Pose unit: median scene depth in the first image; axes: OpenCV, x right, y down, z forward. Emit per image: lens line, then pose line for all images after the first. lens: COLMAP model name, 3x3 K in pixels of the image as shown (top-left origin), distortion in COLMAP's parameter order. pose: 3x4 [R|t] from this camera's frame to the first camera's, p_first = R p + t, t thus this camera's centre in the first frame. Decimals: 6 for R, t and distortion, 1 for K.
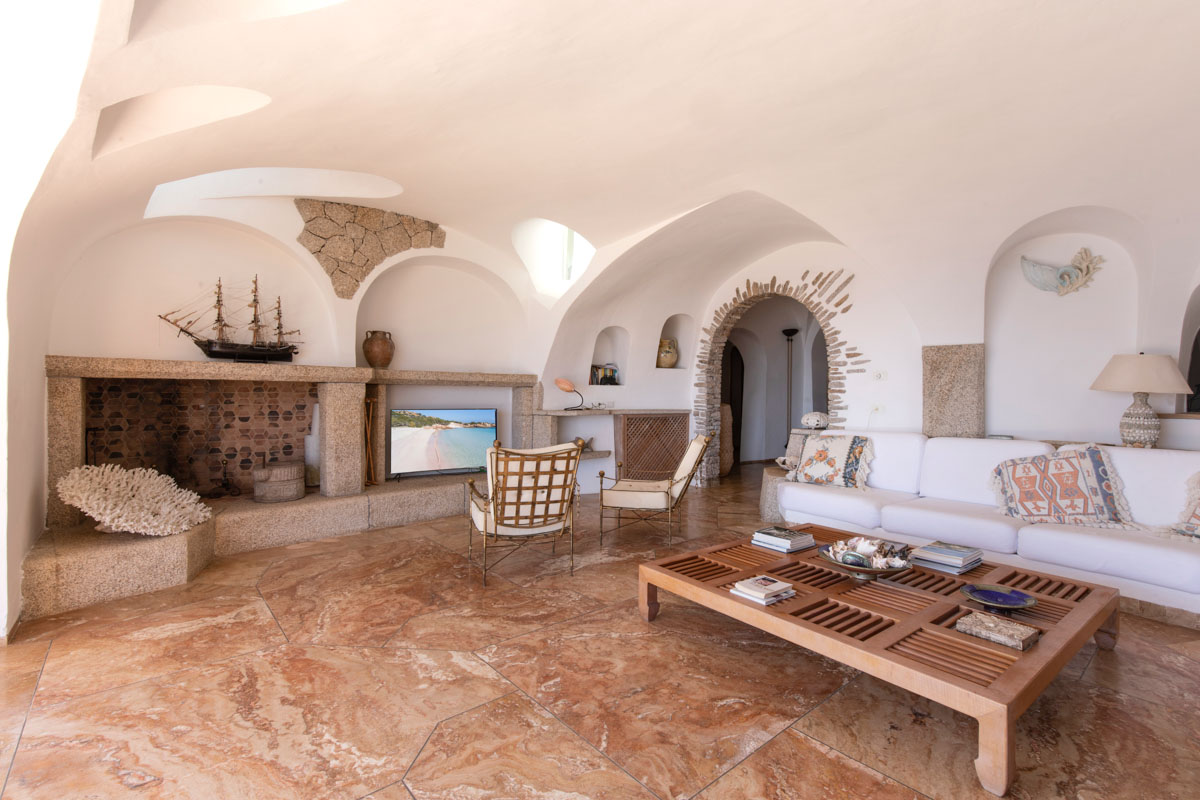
lens RADIAL K [[535.6, 0, 604.2], [0, 535.6, 398.0], [0, 0, 1]] dist [0.005119, 0.000467]
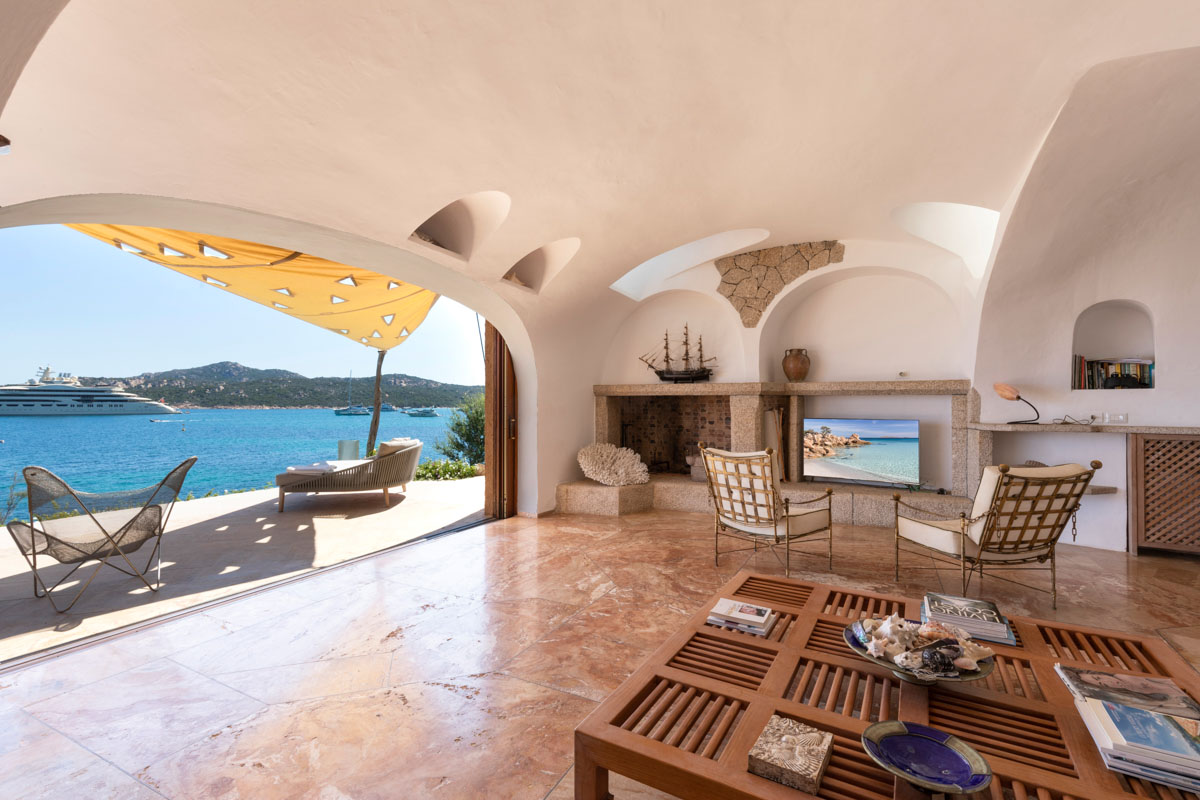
lens RADIAL K [[535.6, 0, 608.6], [0, 535.6, 399.0], [0, 0, 1]] dist [0.005119, 0.000467]
pose [[0.373729, -0.015434, -0.927409, 0.641454], [-0.003145, 0.999835, -0.017906, 0.004456], [0.927533, 0.009609, 0.373619, 0.272412]]
